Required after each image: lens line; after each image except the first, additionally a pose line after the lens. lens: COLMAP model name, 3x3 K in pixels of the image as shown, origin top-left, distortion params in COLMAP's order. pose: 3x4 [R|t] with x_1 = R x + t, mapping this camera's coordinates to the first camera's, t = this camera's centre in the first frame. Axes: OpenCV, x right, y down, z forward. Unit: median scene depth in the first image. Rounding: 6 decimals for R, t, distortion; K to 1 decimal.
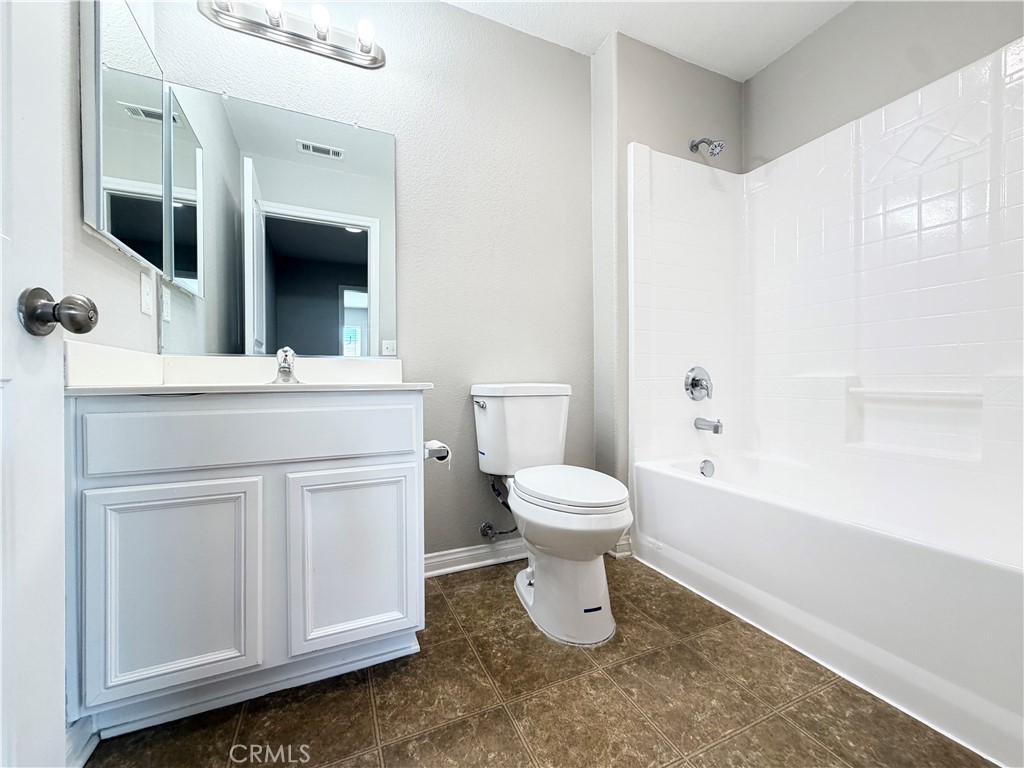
lens RADIAL K [[410.1, 0, 513.2], [0, 410.1, 379.7], [0, 0, 1]] dist [0.003791, -0.000466]
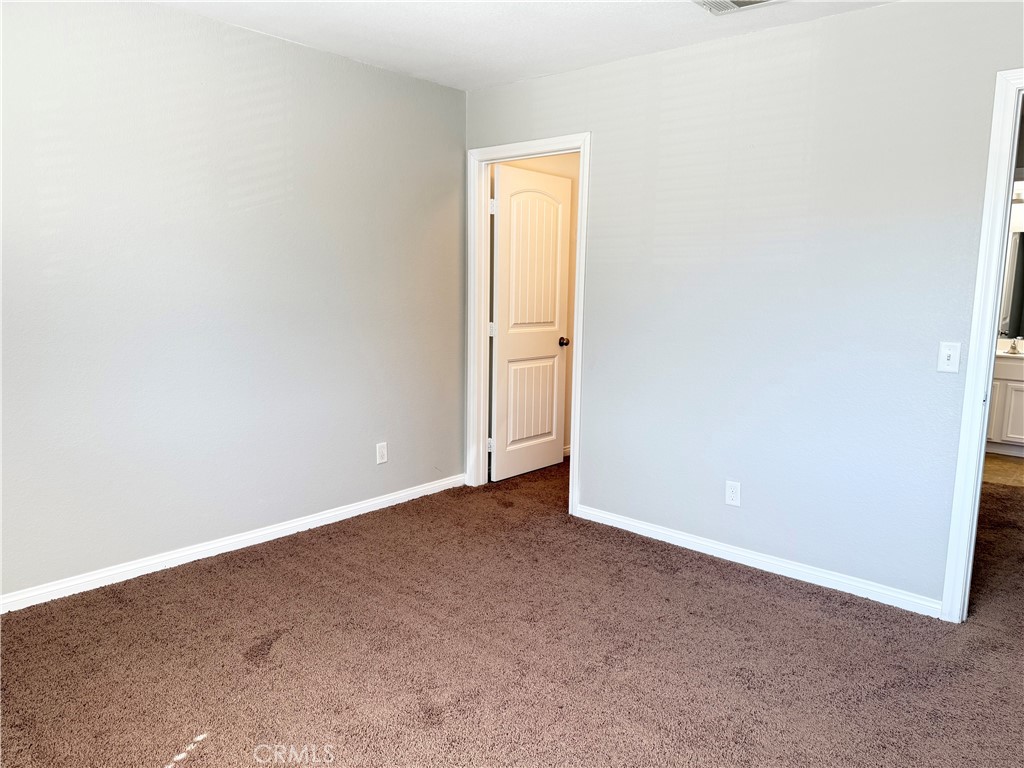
lens RADIAL K [[717.1, 0, 512.0], [0, 717.1, 384.7], [0, 0, 1]] dist [0.069807, -0.075077]
pose [[0.396411, 0.143874, -0.906730, 2.928119], [-0.026911, 0.989041, 0.145169, -0.454124], [0.917679, -0.033146, 0.395938, -4.568422]]
